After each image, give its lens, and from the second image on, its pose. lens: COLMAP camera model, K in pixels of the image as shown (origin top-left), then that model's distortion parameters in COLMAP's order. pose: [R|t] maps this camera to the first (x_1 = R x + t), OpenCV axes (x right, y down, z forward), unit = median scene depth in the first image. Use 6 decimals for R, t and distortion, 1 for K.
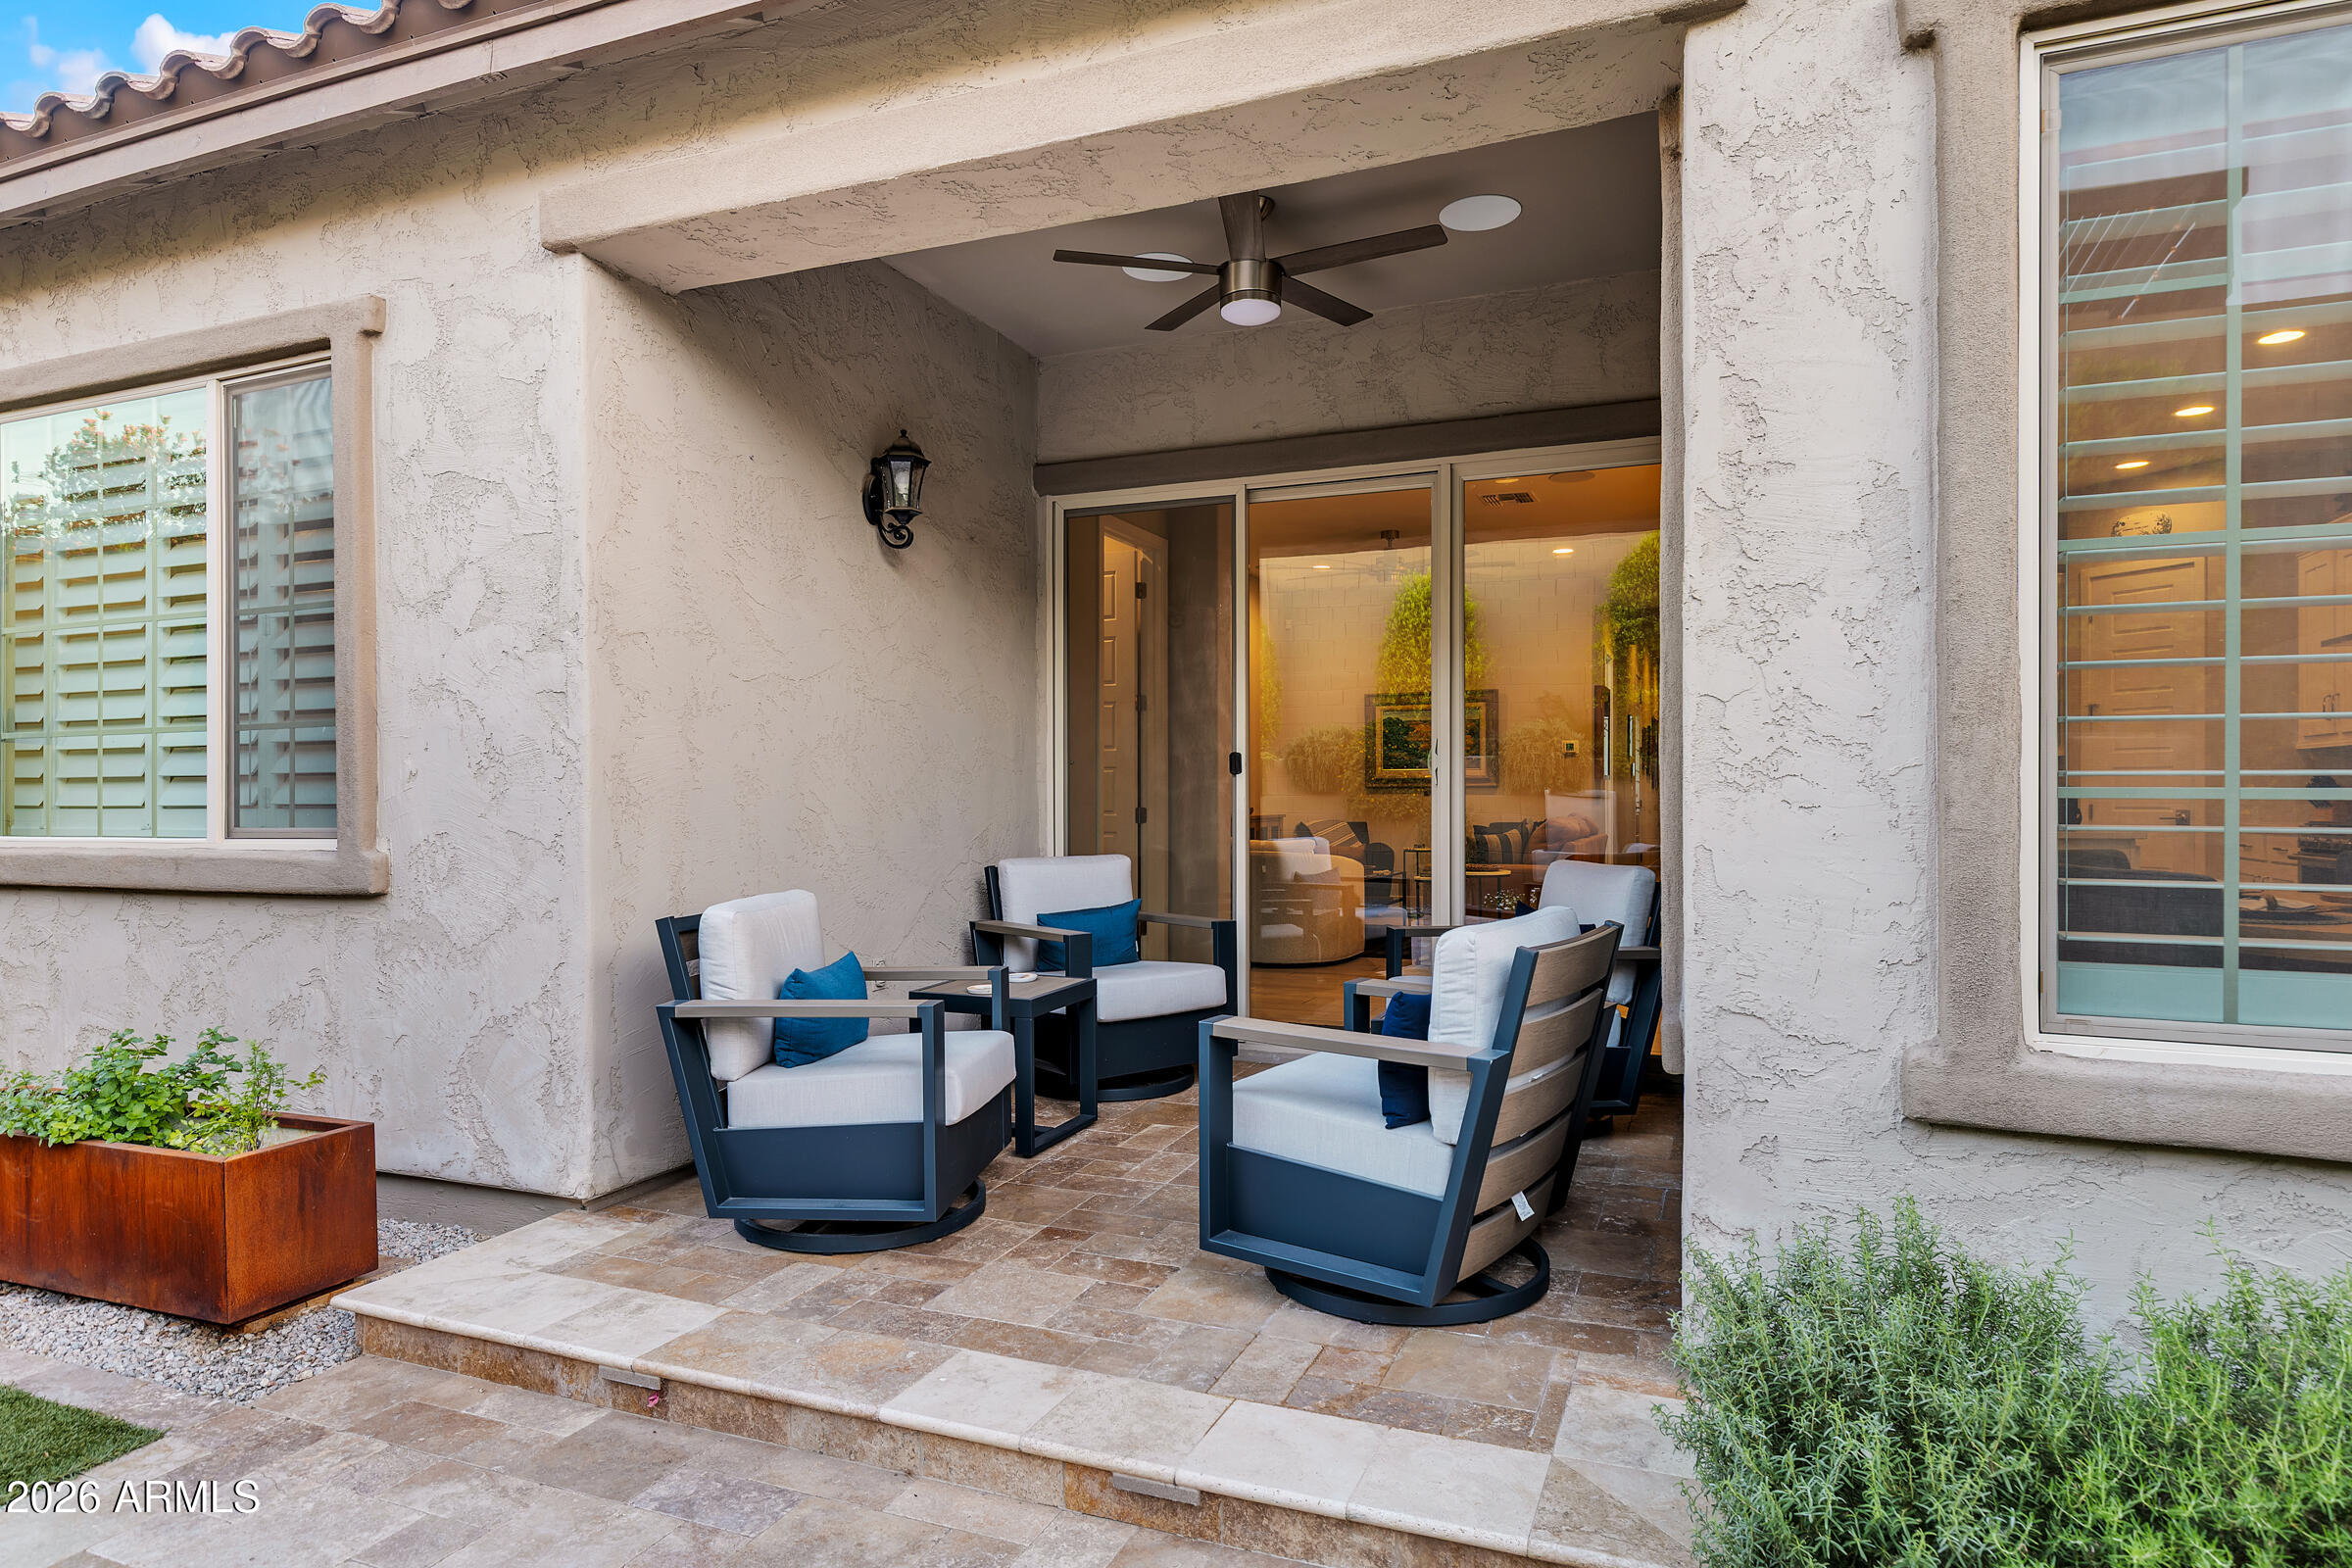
lens RADIAL K [[1348.9, 0, 1183.6], [0, 1348.9, 797.6], [0, 0, 1]] dist [0.003936, 0.002098]
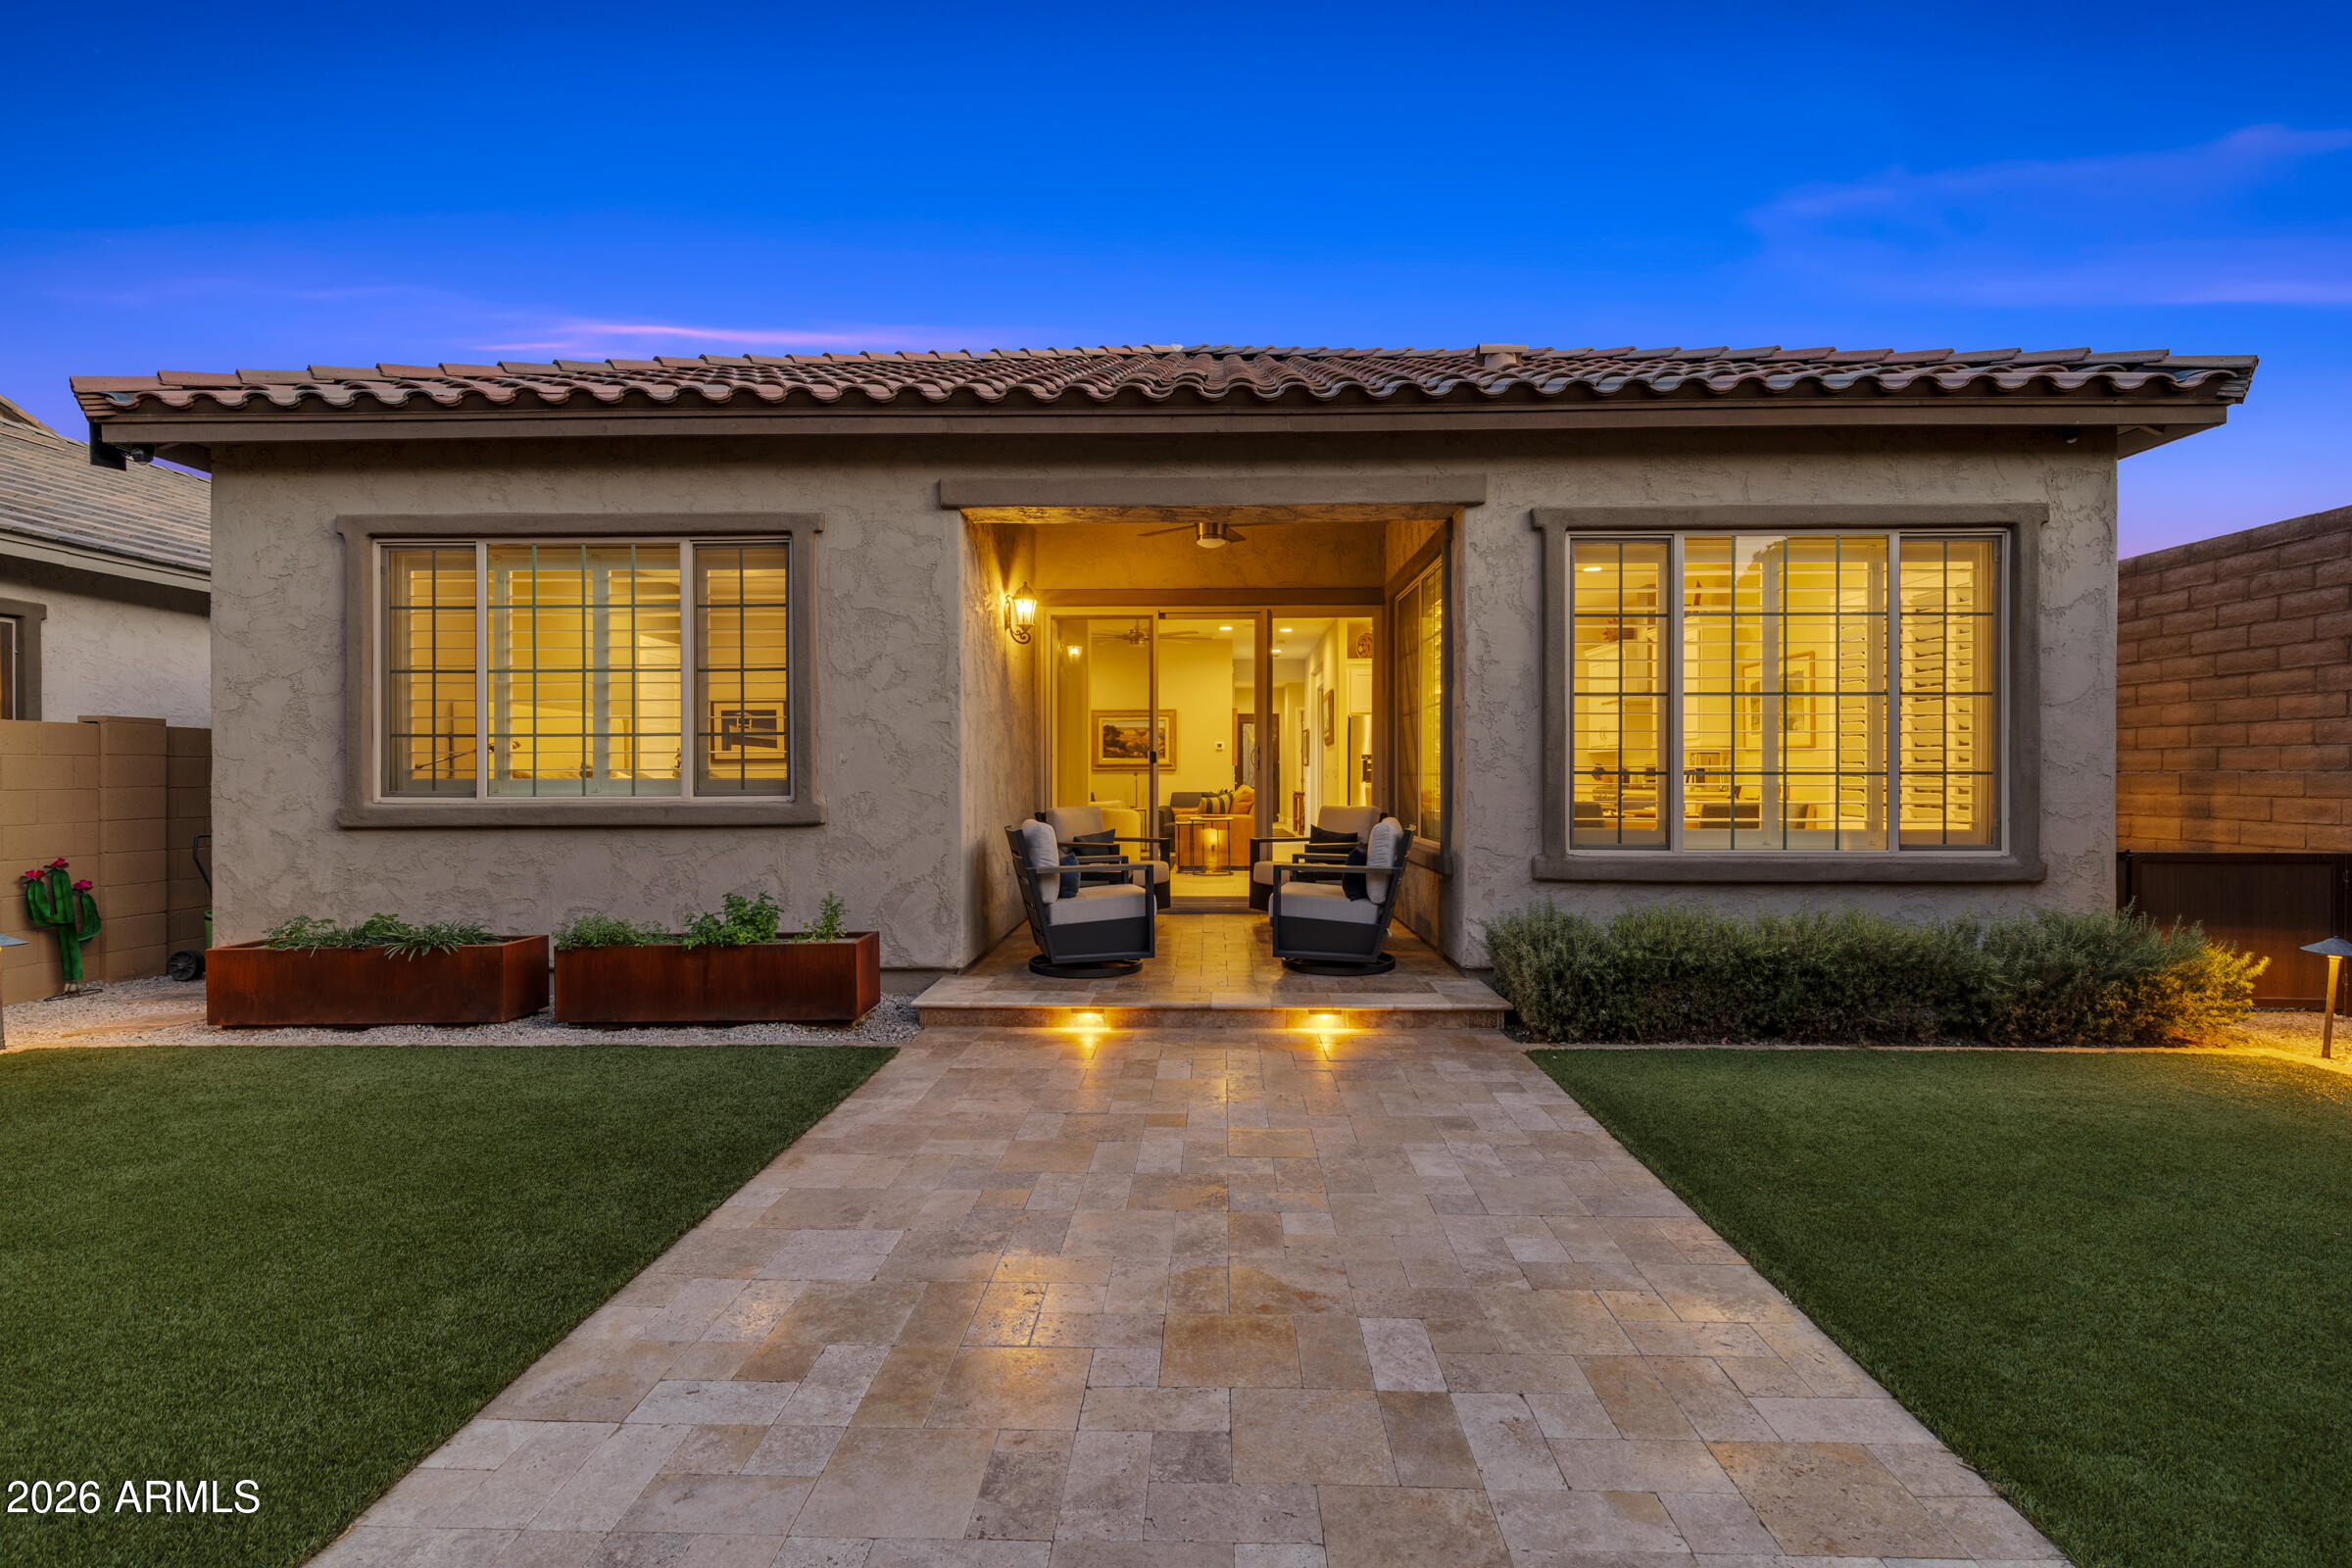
lens RADIAL K [[1093.0, 0, 1177.1], [0, 1093.0, 784.8], [0, 0, 1]] dist [0.007649, -0.000487]
pose [[0.934401, -0.000845, 0.356223, -0.705005], [-0.001011, 0.999987, 0.005025, 0.007954], [-0.356222, -0.005056, 0.934388, -0.658726]]
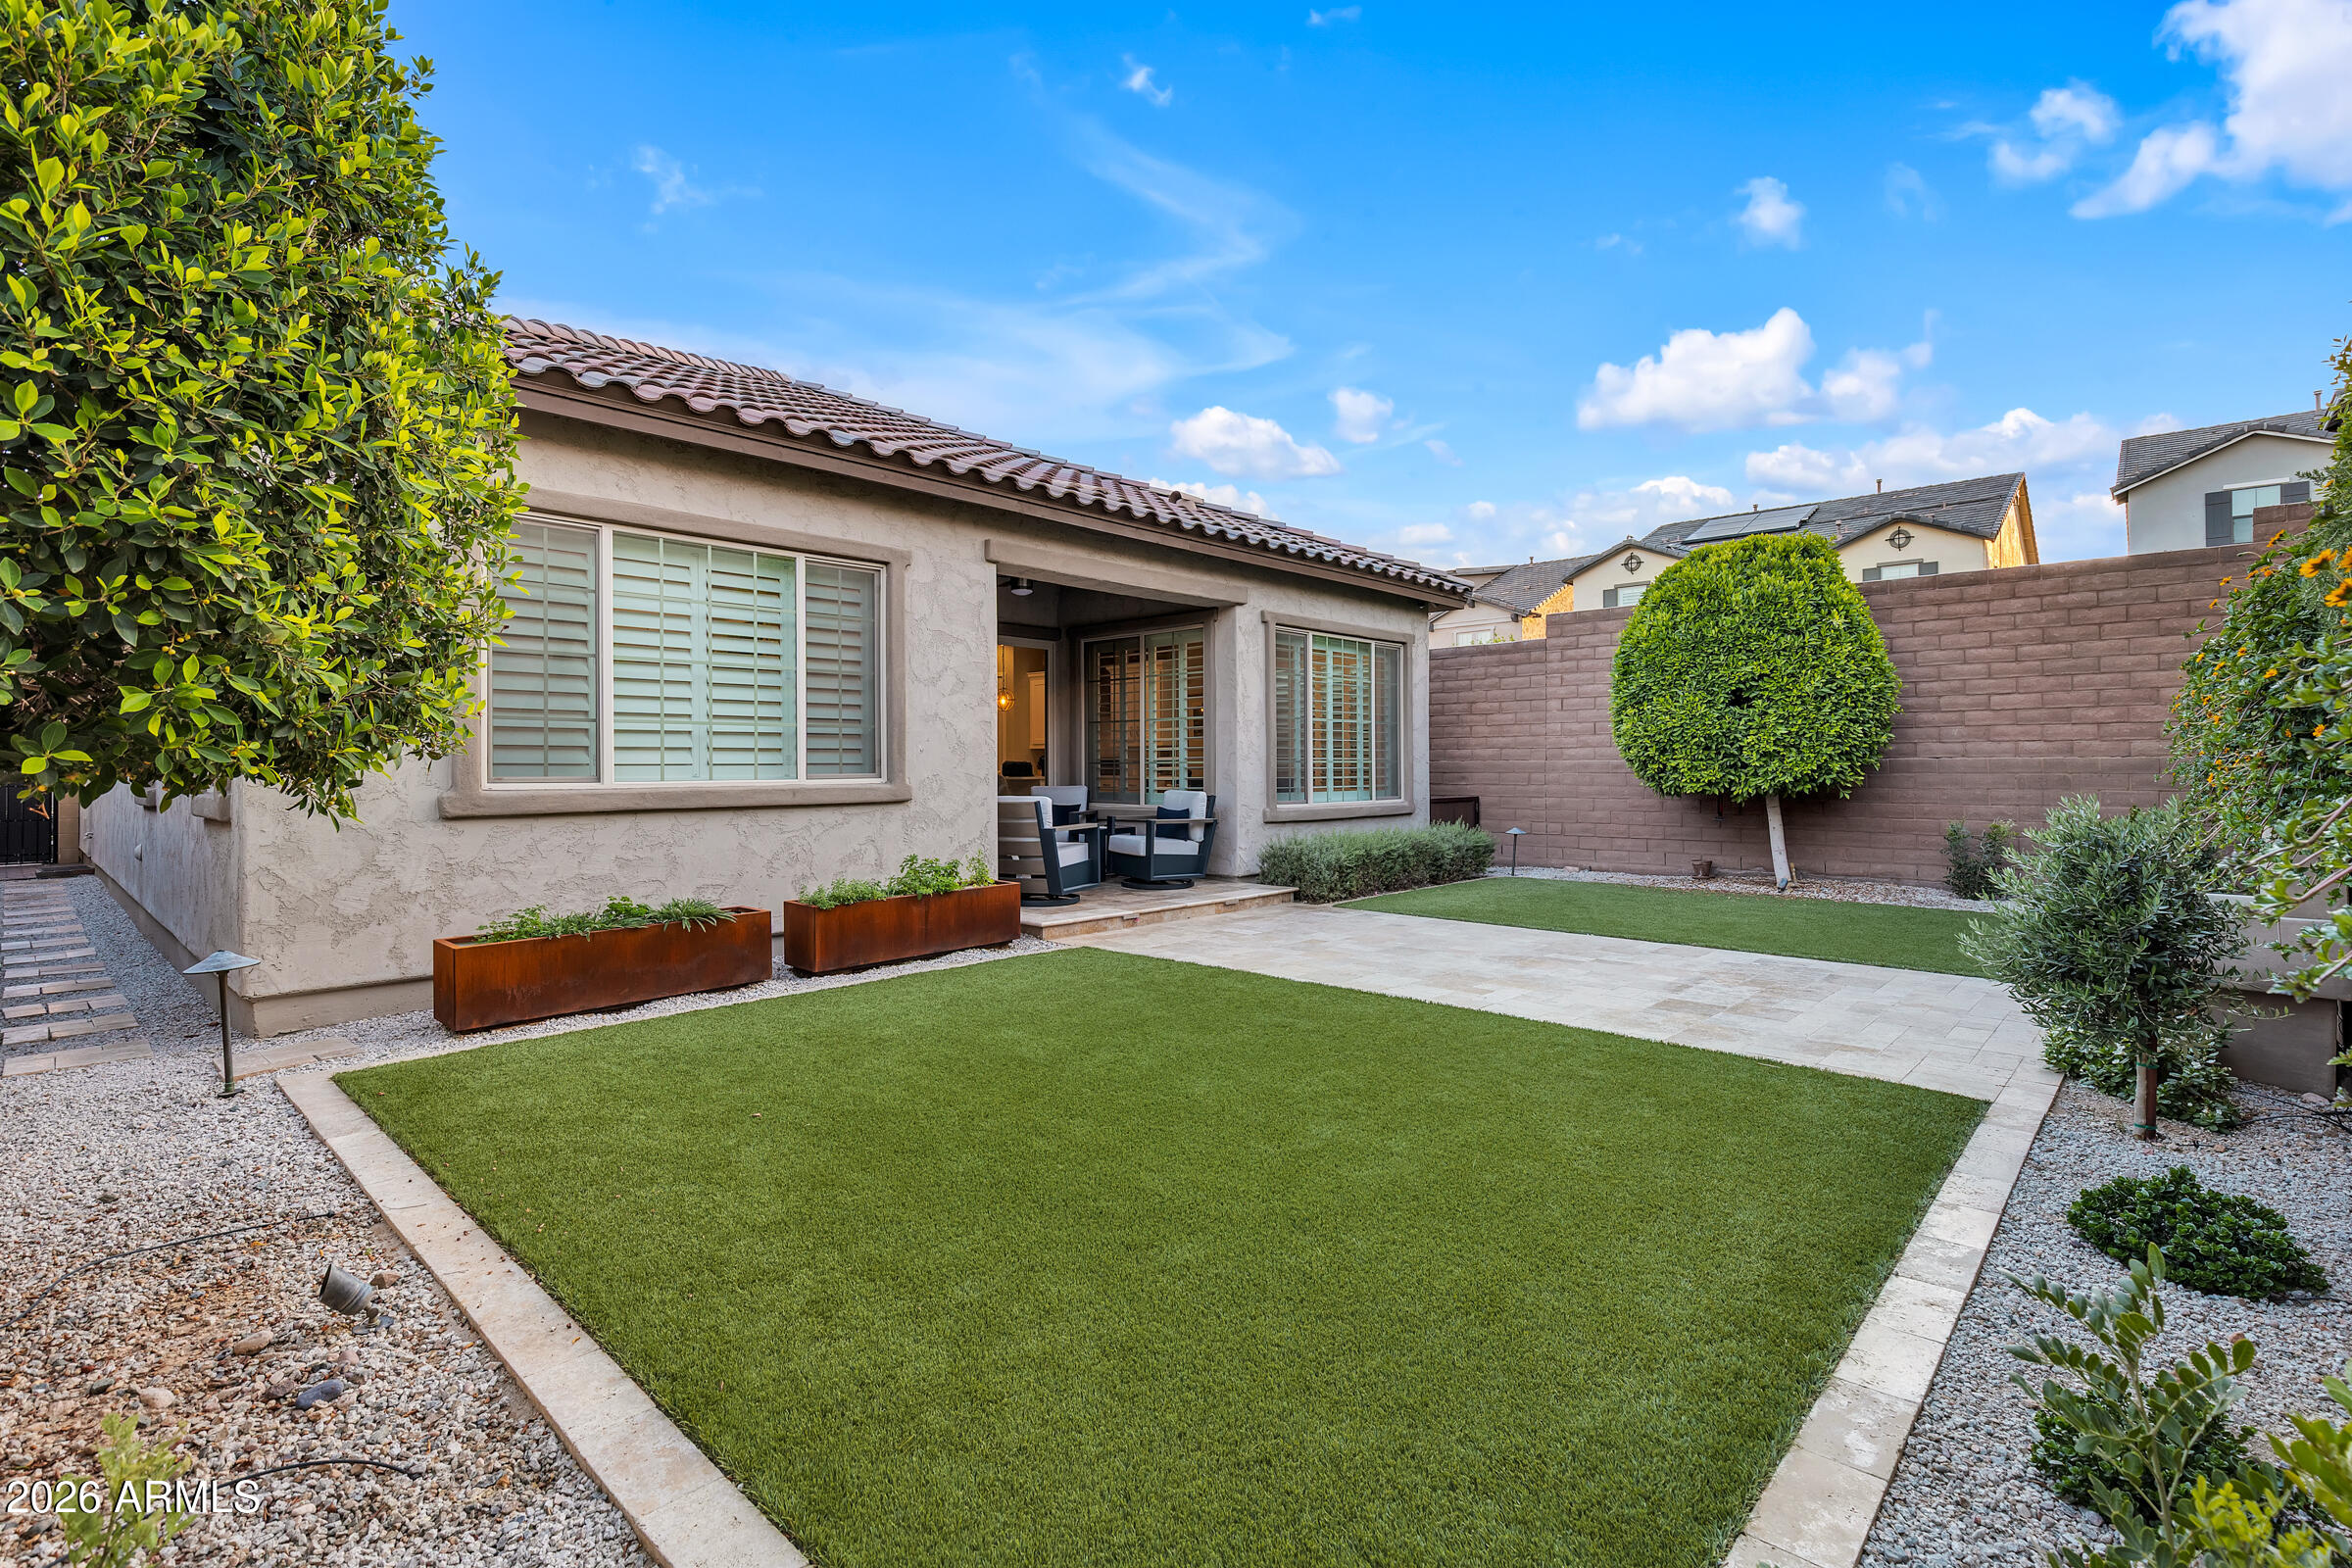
lens RADIAL K [[1093.0, 0, 1166.0], [0, 1093.0, 764.1], [0, 0, 1]] dist [0.007649, -0.000487]
pose [[0.357634, 0.010883, 0.933798, -2.318166], [0.014281, 0.999751, -0.017121, 0.048966], [-0.933753, 0.019459, 0.357389, -0.114570]]
